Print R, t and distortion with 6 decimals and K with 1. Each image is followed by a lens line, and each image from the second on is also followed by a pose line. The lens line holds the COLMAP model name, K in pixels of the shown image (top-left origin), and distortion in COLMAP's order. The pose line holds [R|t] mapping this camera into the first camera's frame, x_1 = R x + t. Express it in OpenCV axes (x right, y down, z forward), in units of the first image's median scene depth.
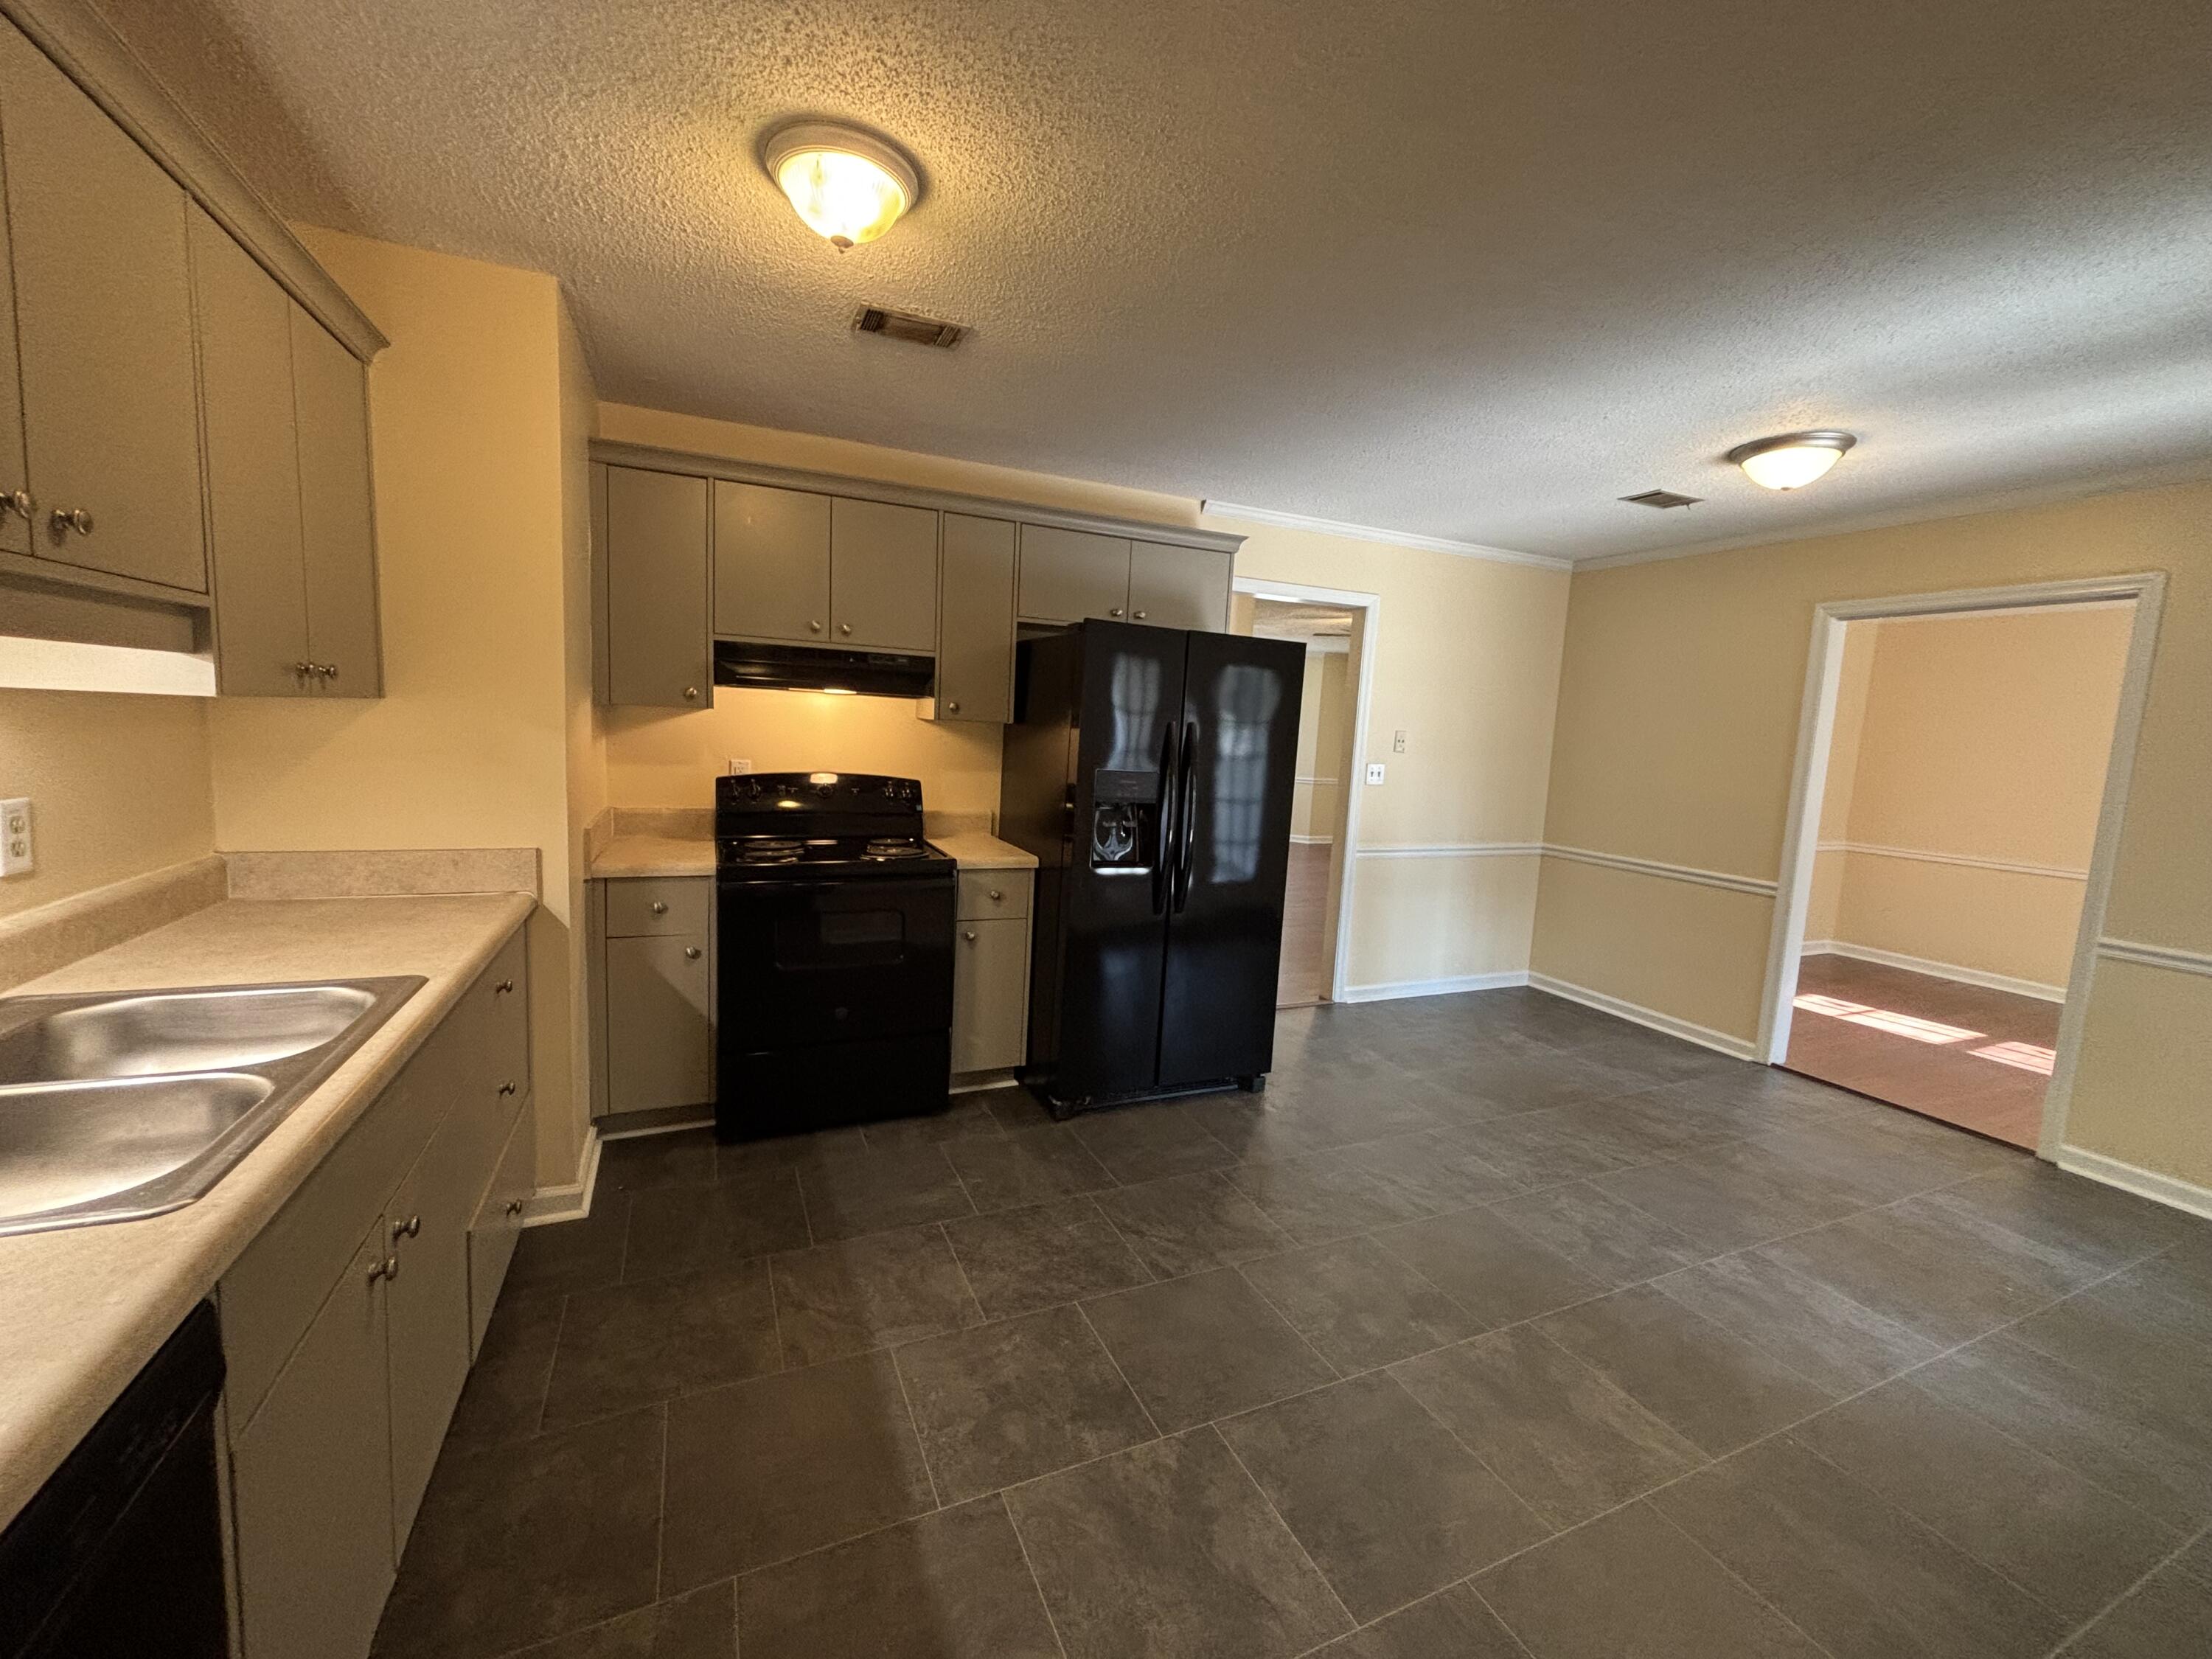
lens RADIAL K [[897.2, 0, 1104.9], [0, 897.2, 826.5], [0, 0, 1]] dist [-0.000516, 0.000839]
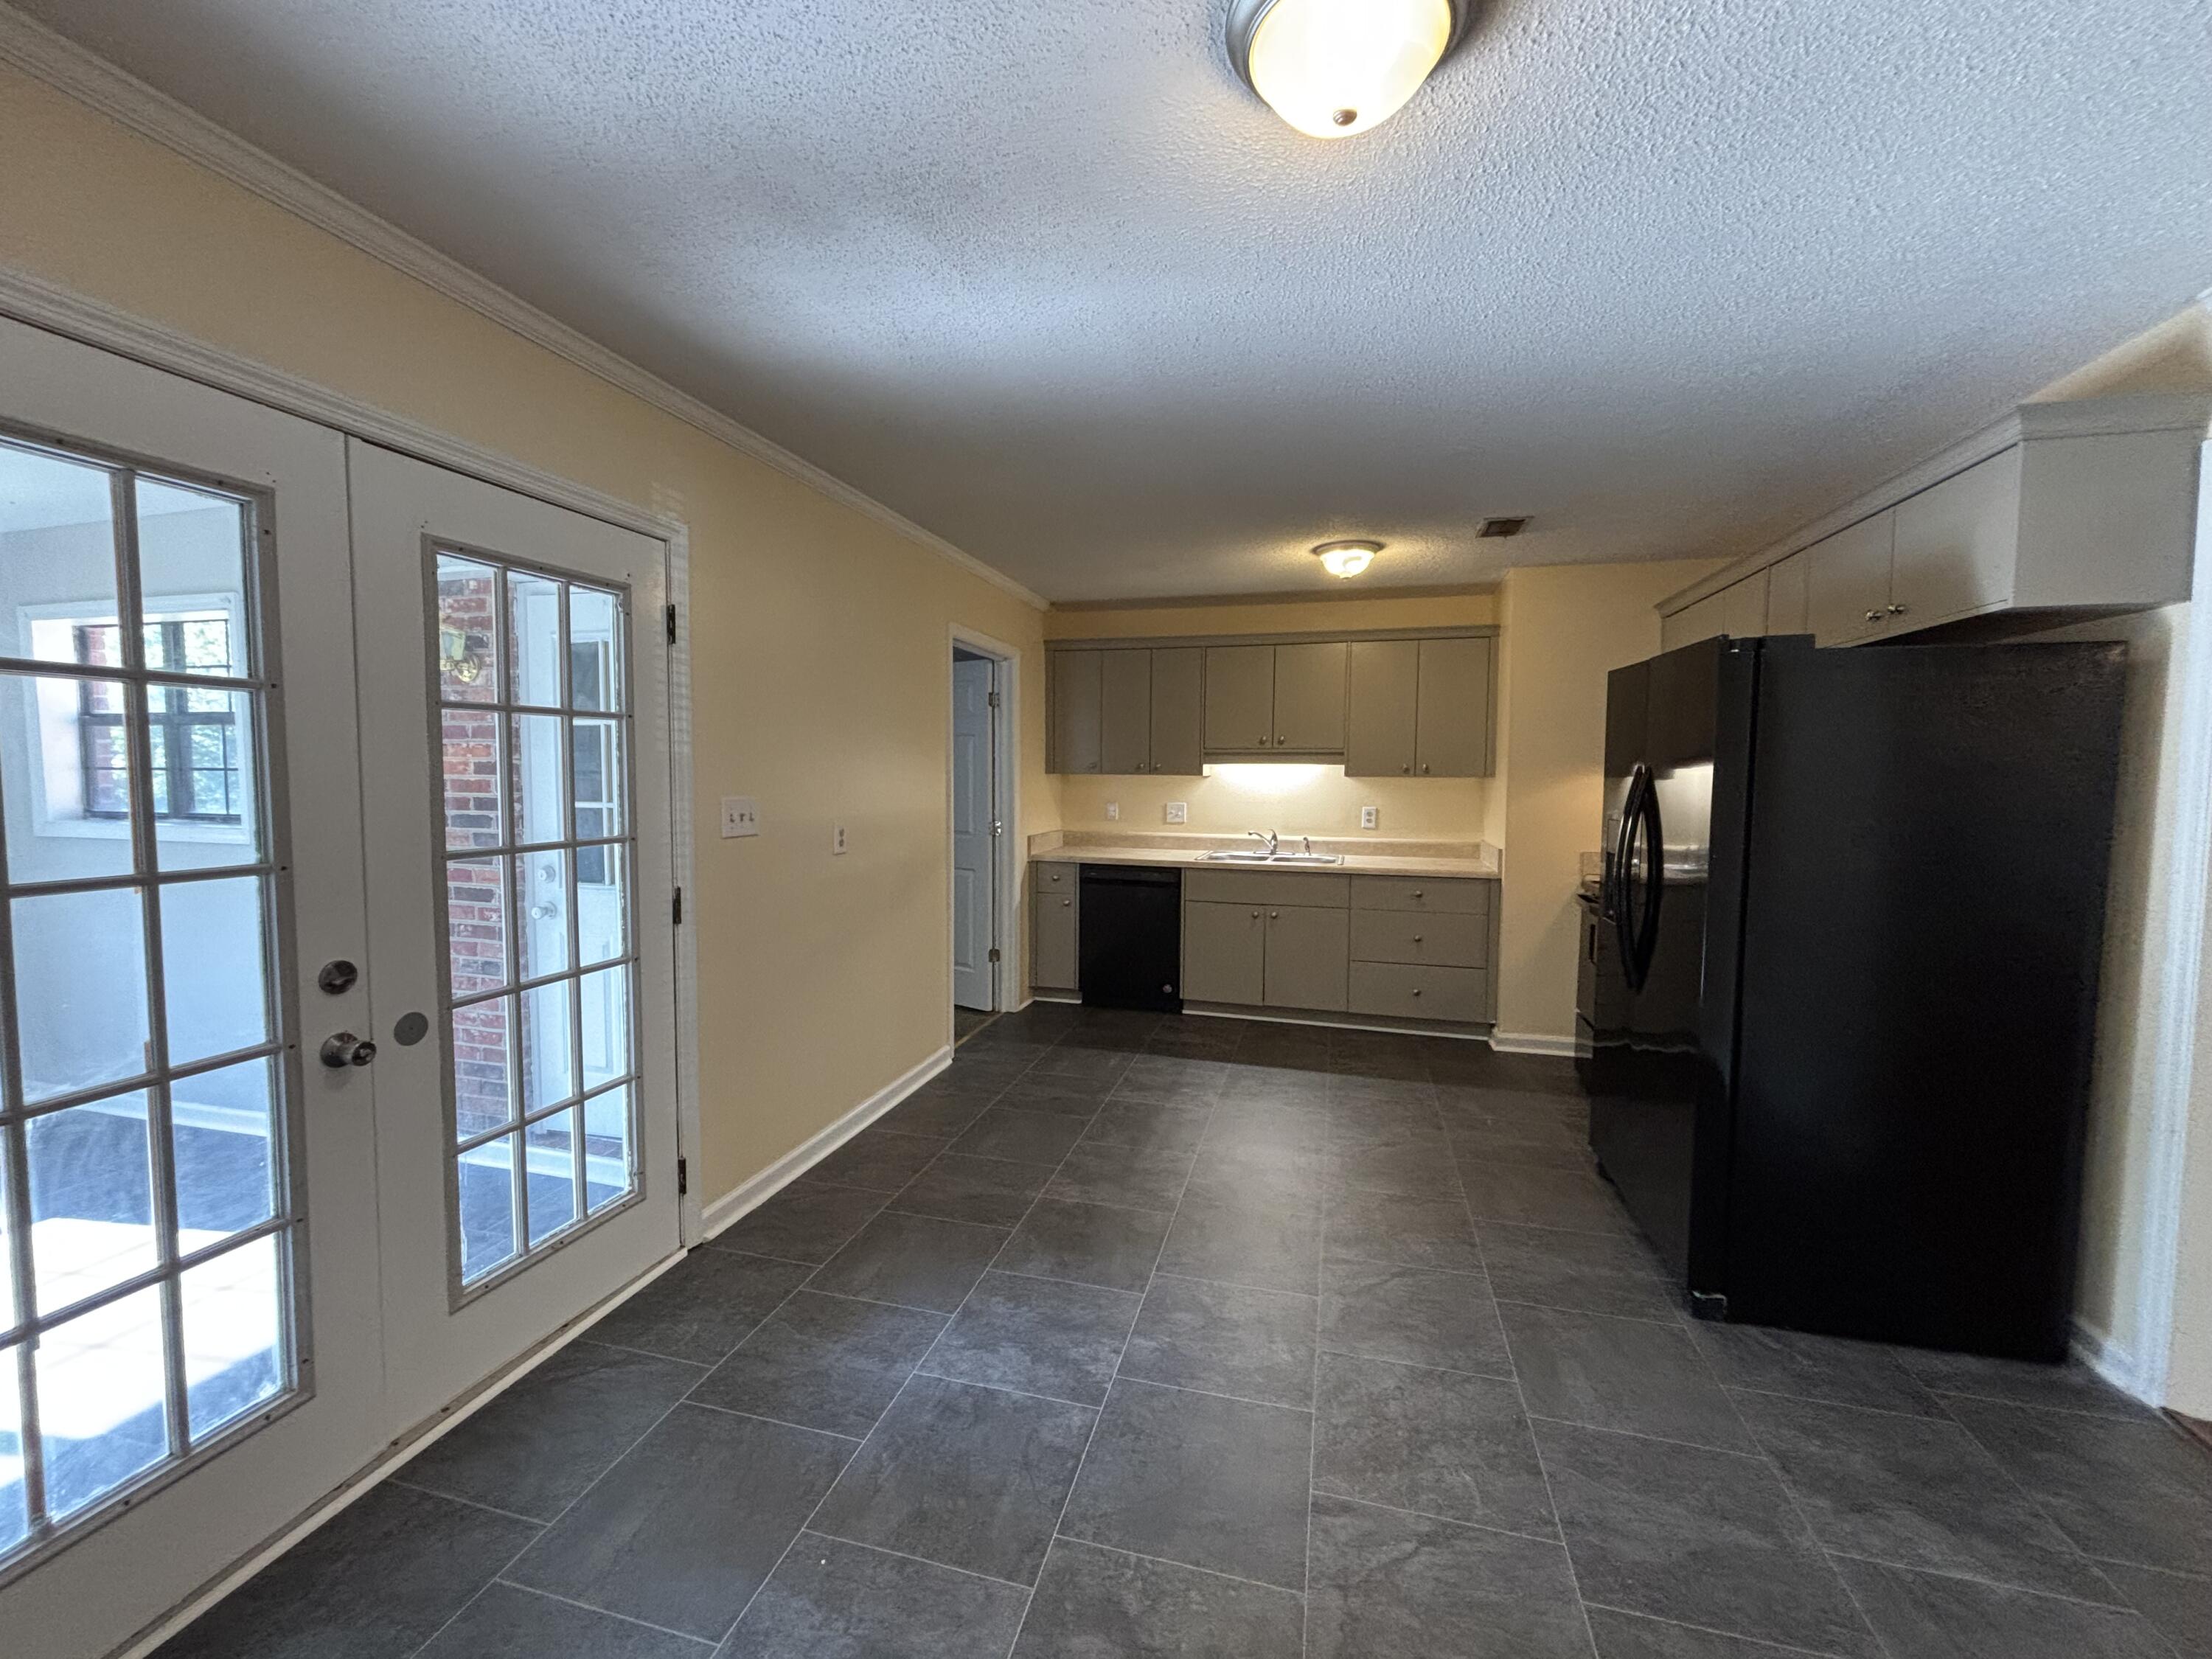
lens RADIAL K [[897.2, 0, 1105.6], [0, 897.2, 835.7], [0, 0, 1]] dist [-0.000516, 0.000839]
pose [[-0.628832, 0.005586, -0.777521, 1.397925], [-0.119047, 0.987492, 0.103375, -0.101681], [0.768374, 0.157567, -0.620302, 1.493897]]
